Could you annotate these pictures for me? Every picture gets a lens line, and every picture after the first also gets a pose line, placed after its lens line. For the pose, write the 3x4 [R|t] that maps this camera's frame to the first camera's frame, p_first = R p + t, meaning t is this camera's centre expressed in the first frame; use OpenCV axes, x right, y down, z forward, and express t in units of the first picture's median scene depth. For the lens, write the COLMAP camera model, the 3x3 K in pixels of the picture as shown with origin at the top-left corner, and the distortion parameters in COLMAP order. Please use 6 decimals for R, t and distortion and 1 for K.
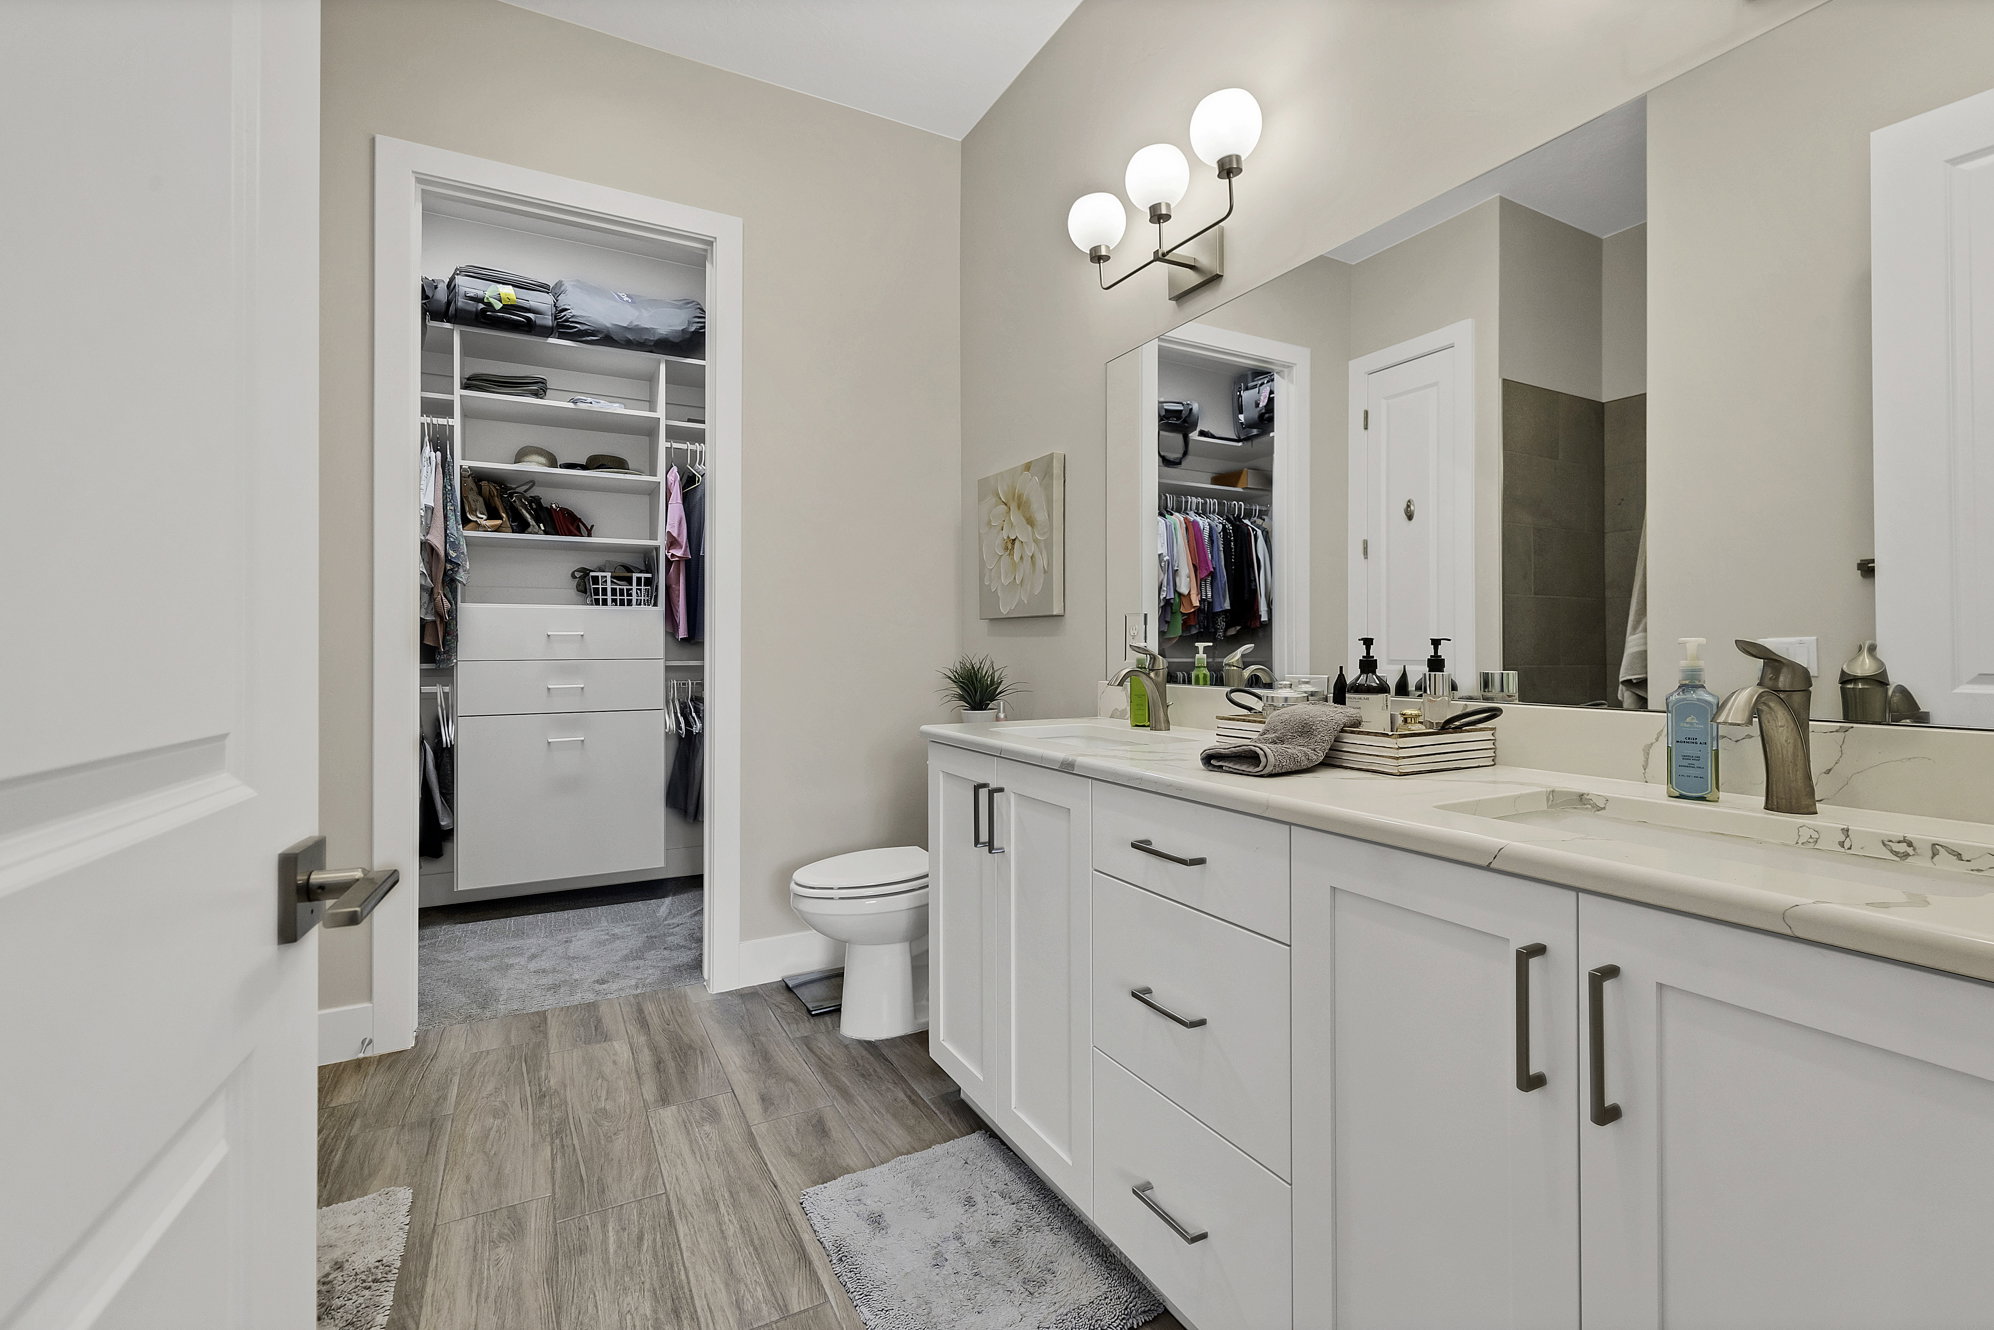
lens RADIAL K [[861.2, 0, 1003.6], [0, 861.2, 653.8], [0, 0, 1]] dist [0.002128, -0.000890]
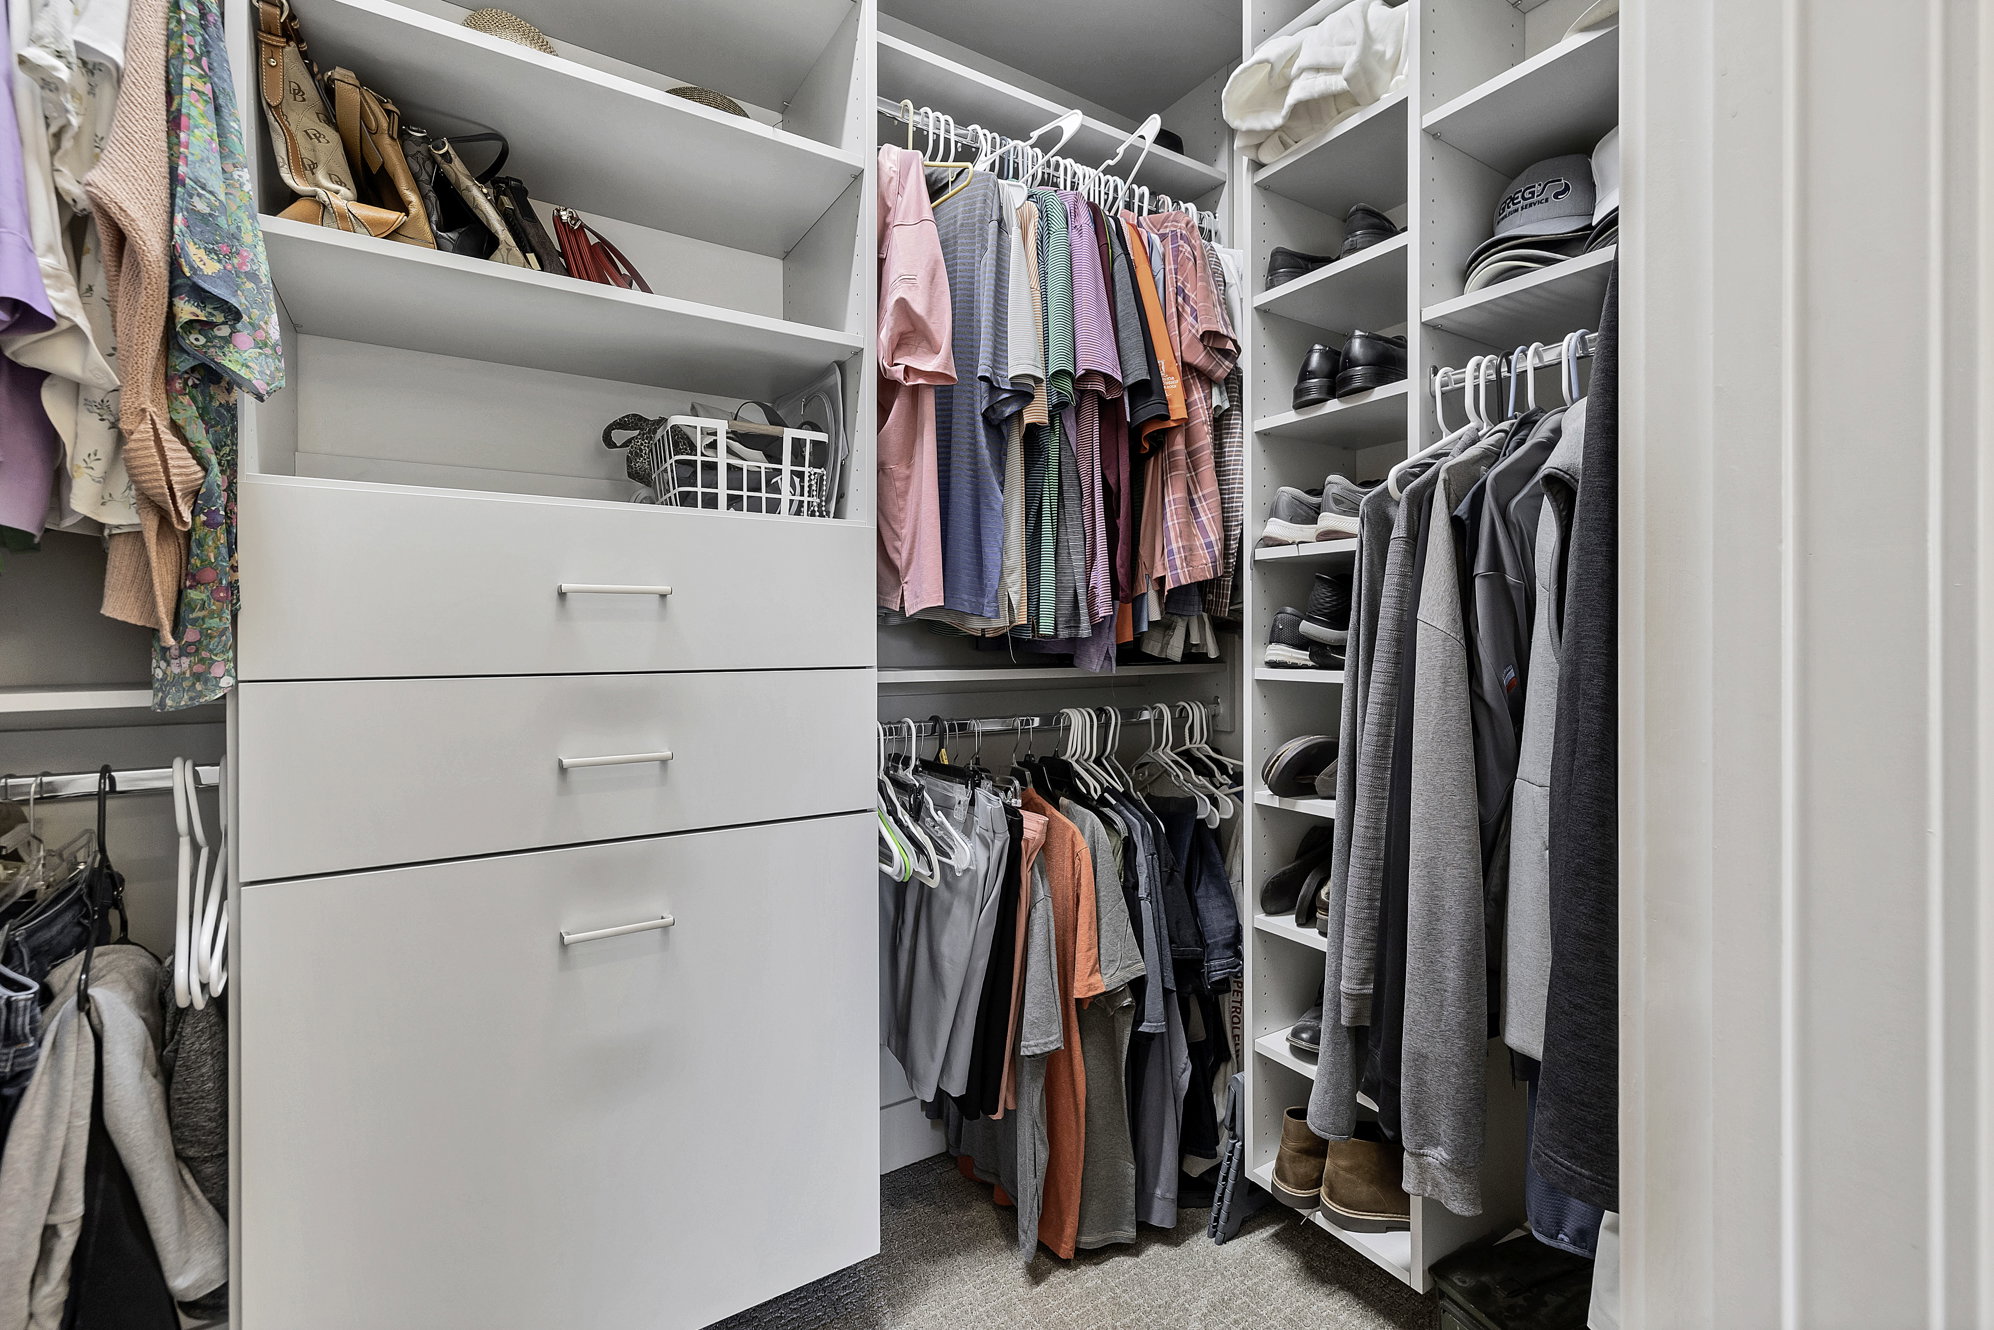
lens RADIAL K [[861.2, 0, 967.1], [0, 861.2, 651.5], [0, 0, 1]] dist [0.002128, -0.000890]
pose [[0.999312, -0.000127, 0.037093, -0.397888], [0.000012, 0.999995, 0.003106, -0.001552], [-0.037093, -0.003103, 0.999307, 0.692551]]
